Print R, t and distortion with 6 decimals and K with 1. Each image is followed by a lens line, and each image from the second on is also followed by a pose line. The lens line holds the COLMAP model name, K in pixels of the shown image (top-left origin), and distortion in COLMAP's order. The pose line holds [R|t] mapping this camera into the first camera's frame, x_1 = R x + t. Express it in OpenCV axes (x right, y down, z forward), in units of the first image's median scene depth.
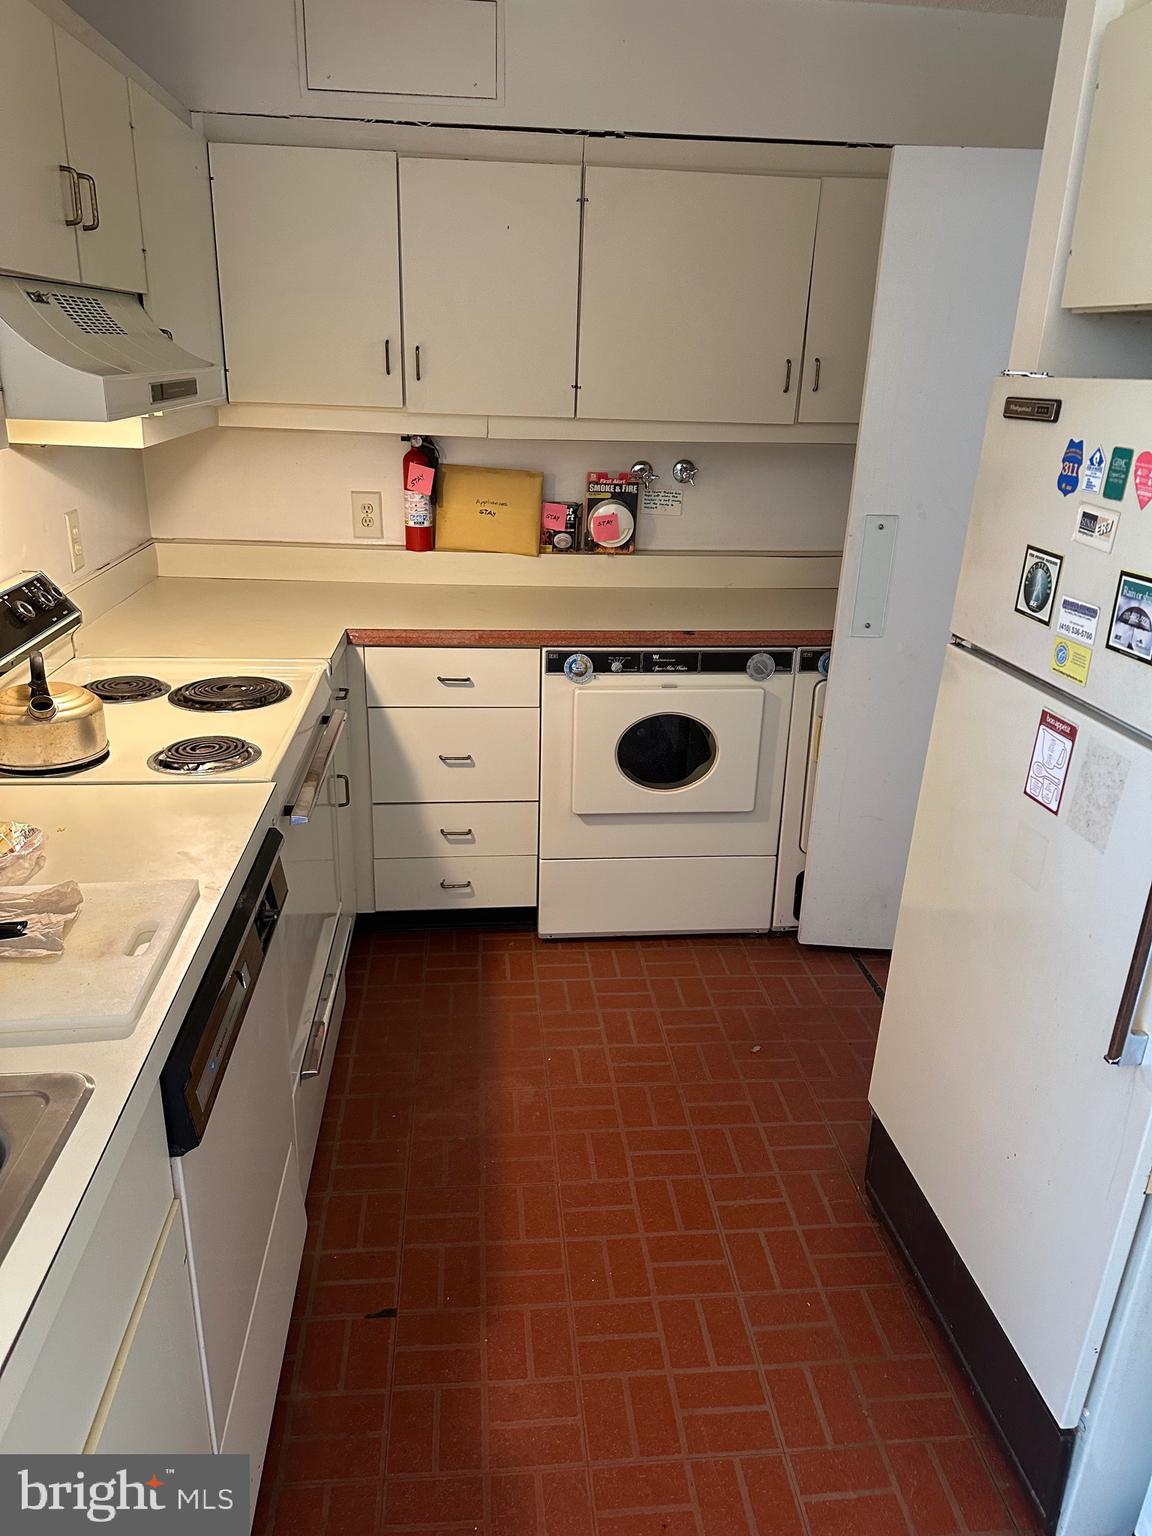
lens RADIAL K [[1076.6, 0, 572.9], [0, 1076.6, 770.2], [0, 0, 1]] dist [0.050977, -0.068617]
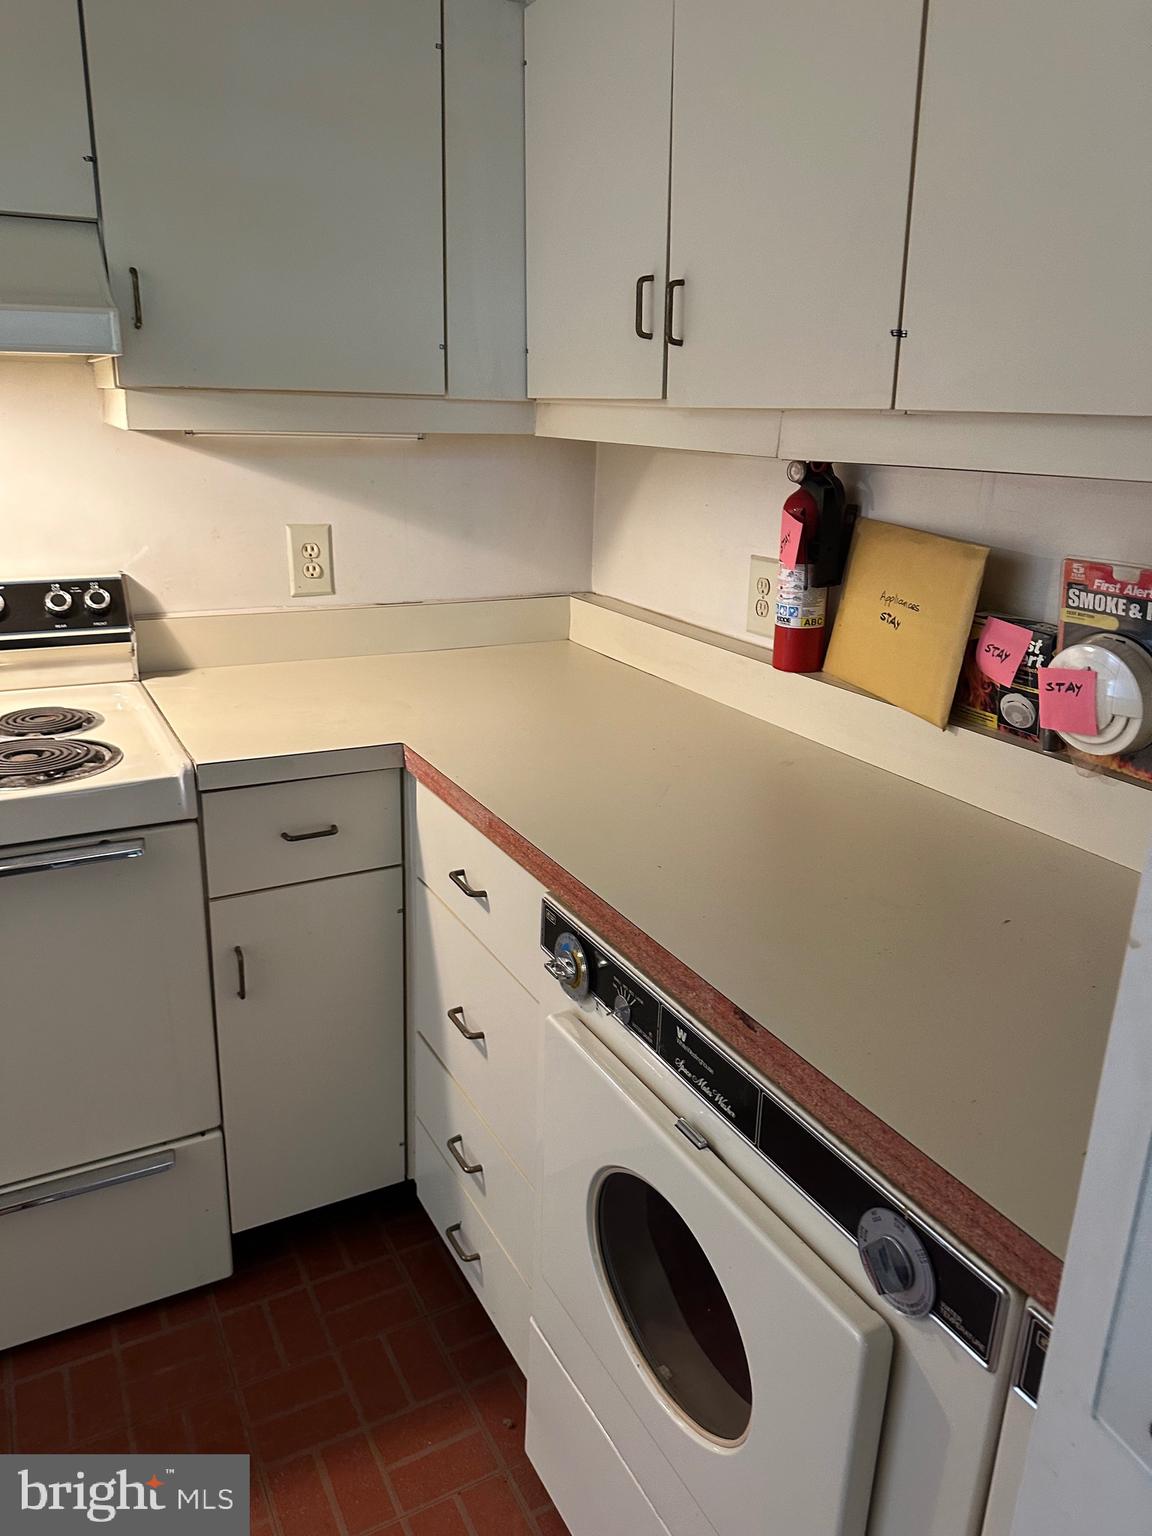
lens RADIAL K [[1076.6, 0, 572.5], [0, 1076.6, 767.3], [0, 0, 1]] dist [0.050977, -0.068617]
pose [[0.394789, 0.265563, -0.879556, 0.401382], [-0.331590, 0.933979, 0.133160, -0.250664], [0.856849, 0.239081, 0.456783, 0.865150]]
